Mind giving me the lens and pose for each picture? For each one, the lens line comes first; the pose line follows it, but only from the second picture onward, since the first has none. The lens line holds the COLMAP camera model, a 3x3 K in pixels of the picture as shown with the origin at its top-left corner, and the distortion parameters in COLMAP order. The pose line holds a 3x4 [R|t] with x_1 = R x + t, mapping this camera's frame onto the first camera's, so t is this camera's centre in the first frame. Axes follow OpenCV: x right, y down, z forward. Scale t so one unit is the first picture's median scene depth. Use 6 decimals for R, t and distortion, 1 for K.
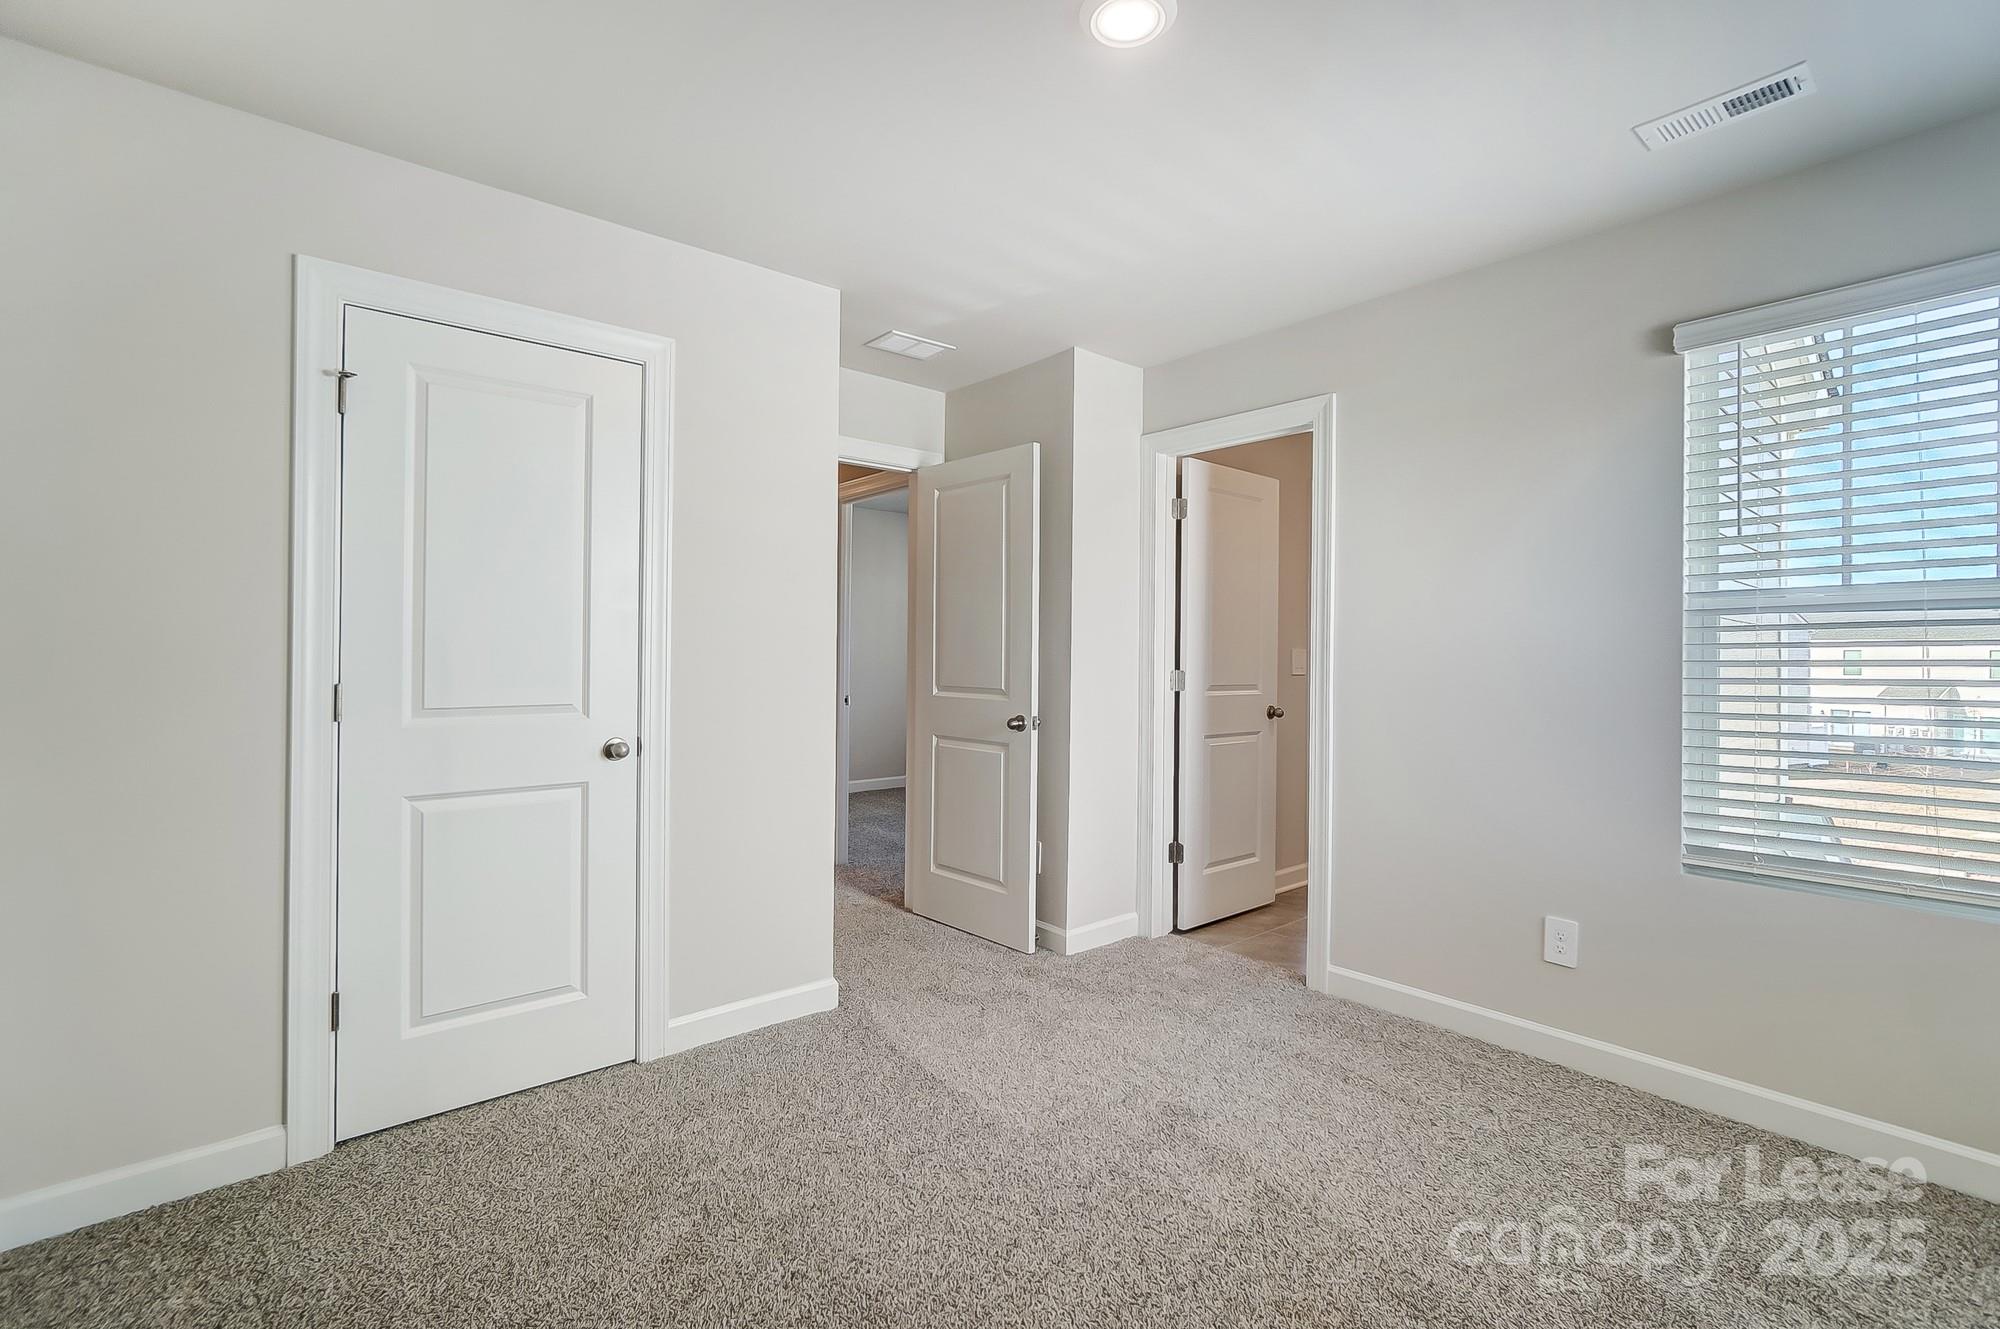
lens RADIAL K [[885.9, 0, 1016.0], [0, 885.9, 641.8], [0, 0, 1]] dist [-0.057792, 0.019963]
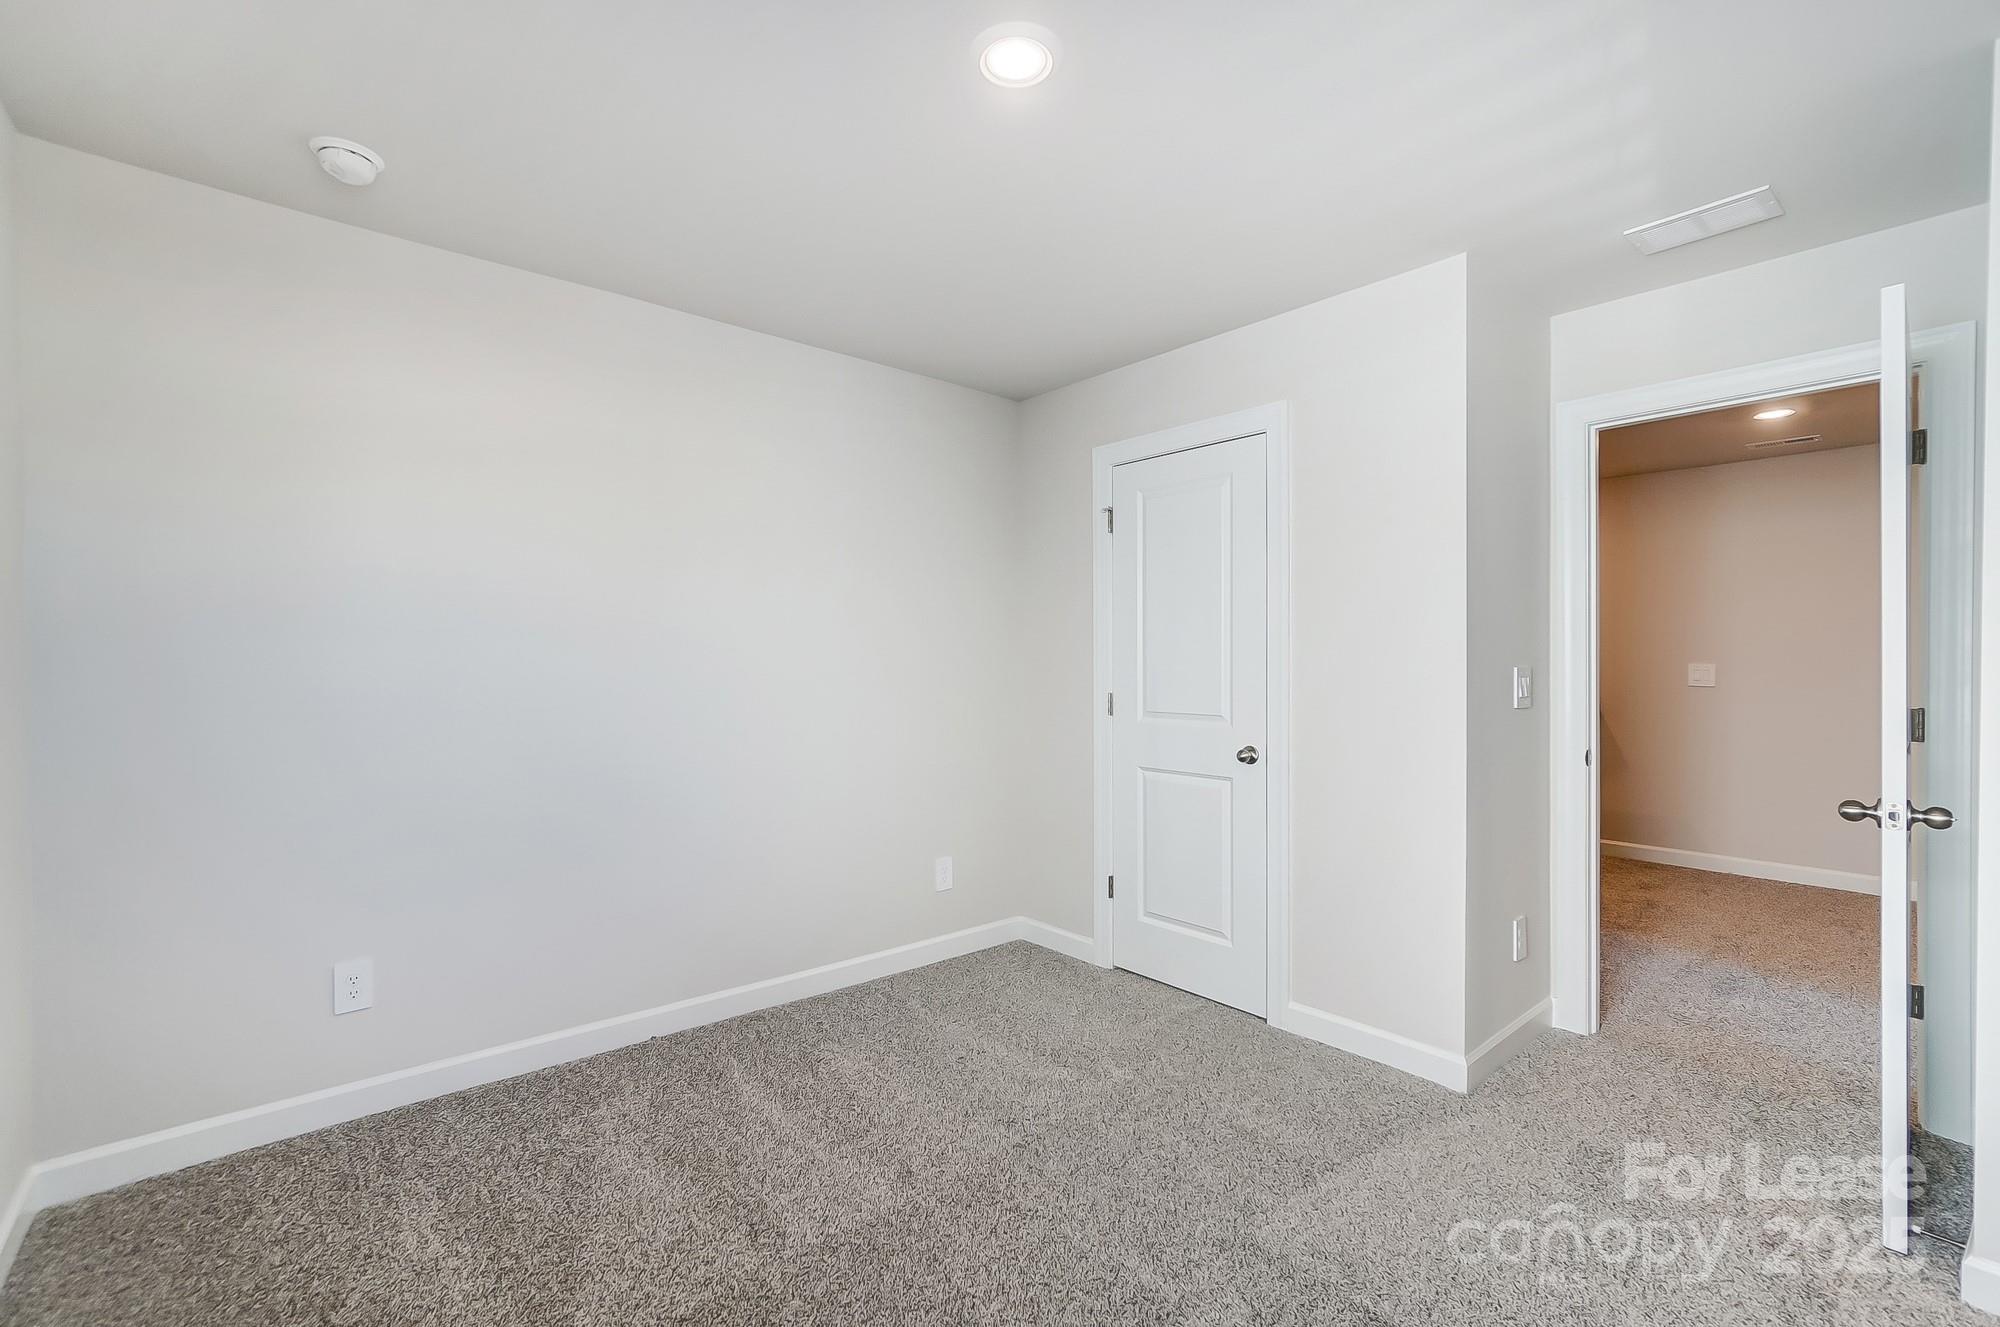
lens RADIAL K [[887.1, 0, 1000.0], [0, 887.1, 663.5], [0, 0, 1]] dist [-0.001281, 0.000336]
pose [[-0.022012, -0.009599, -0.999712, 0.818747], [0.006353, 0.999932, -0.009741, 0.004865], [0.999738, -0.006566, -0.021949, 0.693872]]
